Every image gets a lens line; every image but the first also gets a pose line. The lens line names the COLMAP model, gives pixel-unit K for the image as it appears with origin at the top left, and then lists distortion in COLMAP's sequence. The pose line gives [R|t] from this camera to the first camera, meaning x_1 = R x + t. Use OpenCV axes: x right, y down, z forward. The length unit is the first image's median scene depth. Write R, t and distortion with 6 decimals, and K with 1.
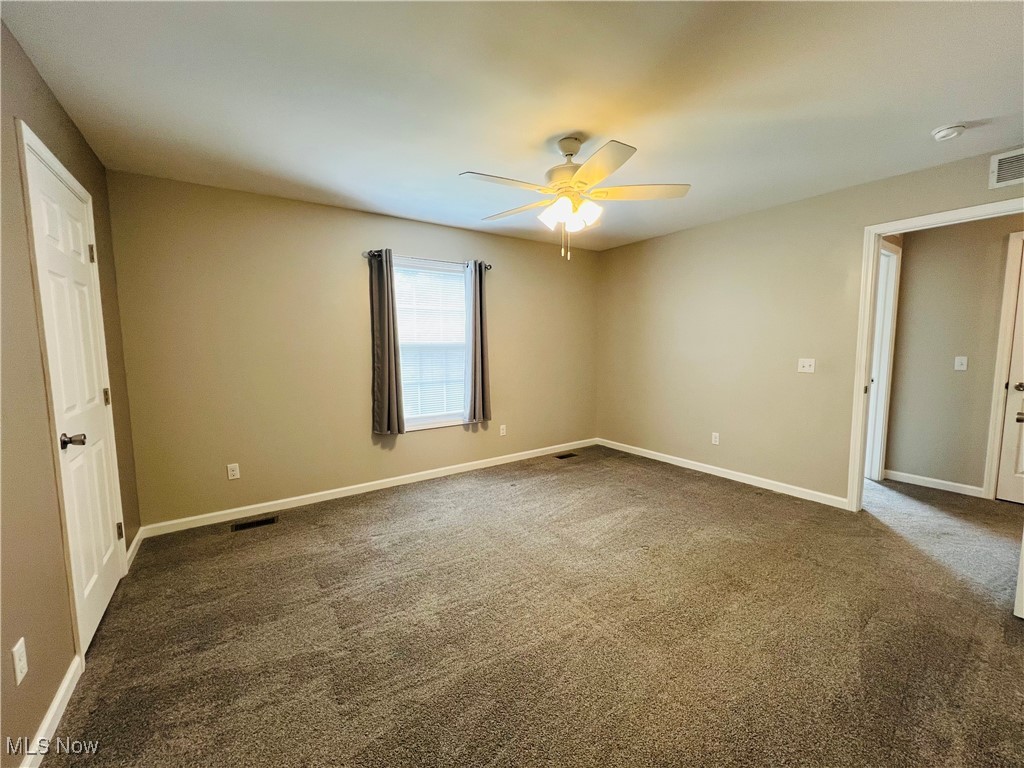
lens RADIAL K [[407.0, 0, 512.0], [0, 407.0, 384.0], [0, 0, 1]] dist [-0.001520, 0.000306]
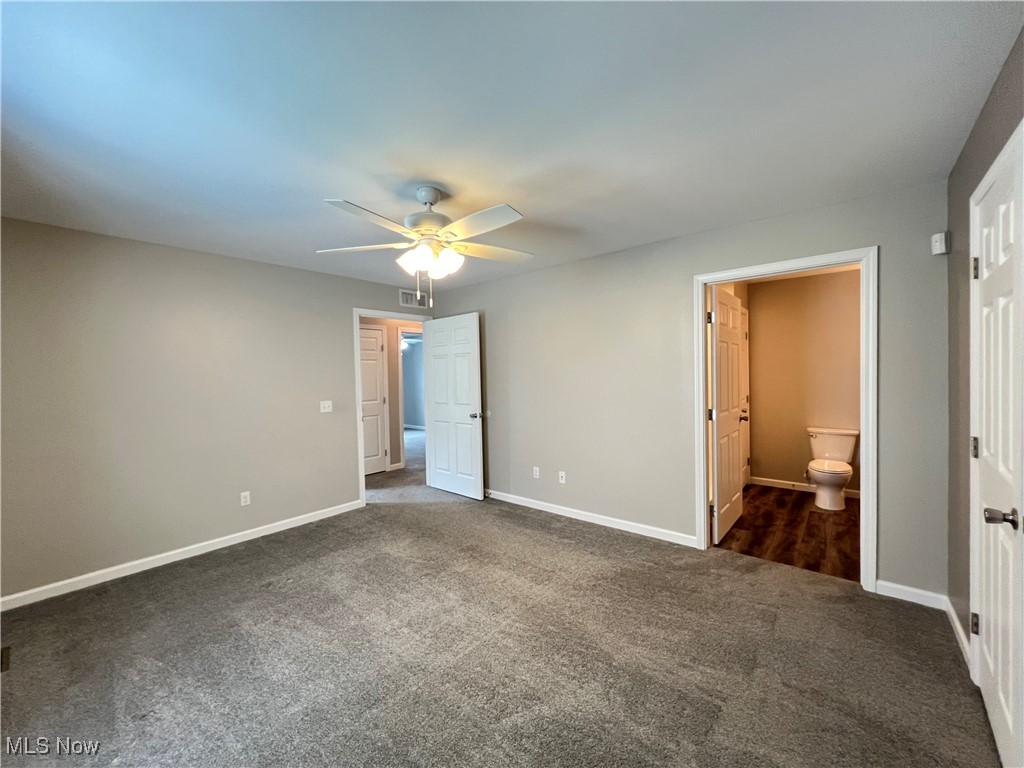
lens RADIAL K [[407.0, 0, 512.0], [0, 407.0, 384.0], [0, 0, 1]] dist [-0.001520, 0.000306]
pose [[-0.262932, -0.010730, 0.964755, -0.820692], [0.120671, 0.991721, 0.043918, -0.135004], [-0.957238, 0.127965, -0.259461, 1.047857]]
